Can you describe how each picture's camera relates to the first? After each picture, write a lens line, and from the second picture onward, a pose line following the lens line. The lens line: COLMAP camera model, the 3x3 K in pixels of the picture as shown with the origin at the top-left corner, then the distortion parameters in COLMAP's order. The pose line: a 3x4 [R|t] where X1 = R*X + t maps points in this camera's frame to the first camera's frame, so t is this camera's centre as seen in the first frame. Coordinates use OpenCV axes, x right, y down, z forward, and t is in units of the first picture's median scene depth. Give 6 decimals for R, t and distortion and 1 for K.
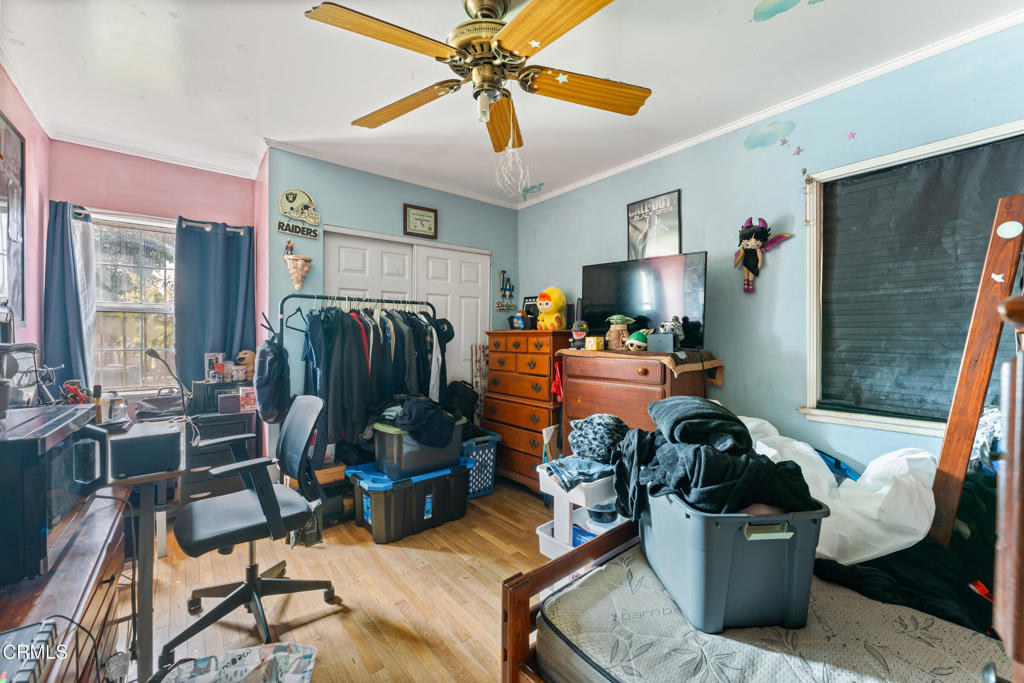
lens RADIAL K [[407.2, 0, 513.1], [0, 407.2, 340.1], [0, 0, 1]] dist [0.001023, -0.000676]
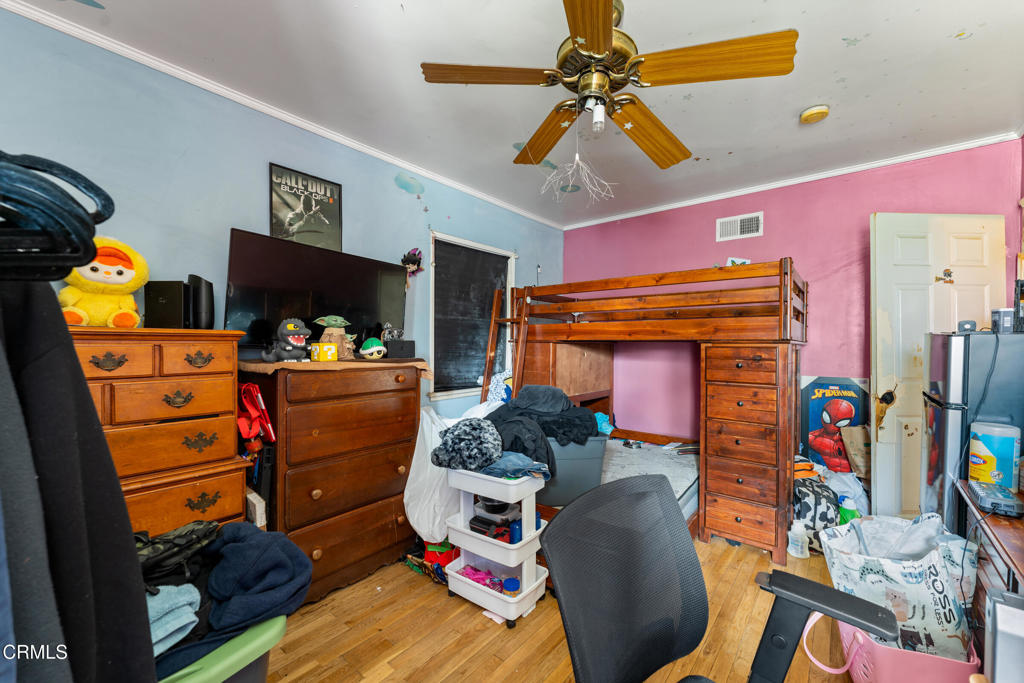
lens RADIAL K [[407.2, 0, 513.2], [0, 407.2, 345.5], [0, 0, 1]] dist [0.001023, -0.000676]
pose [[-0.188271, -0.003710, 0.982110, -0.544598], [0.005691, 0.999972, 0.004869, -0.004279], [-0.982101, 0.006505, -0.188244, 0.734938]]
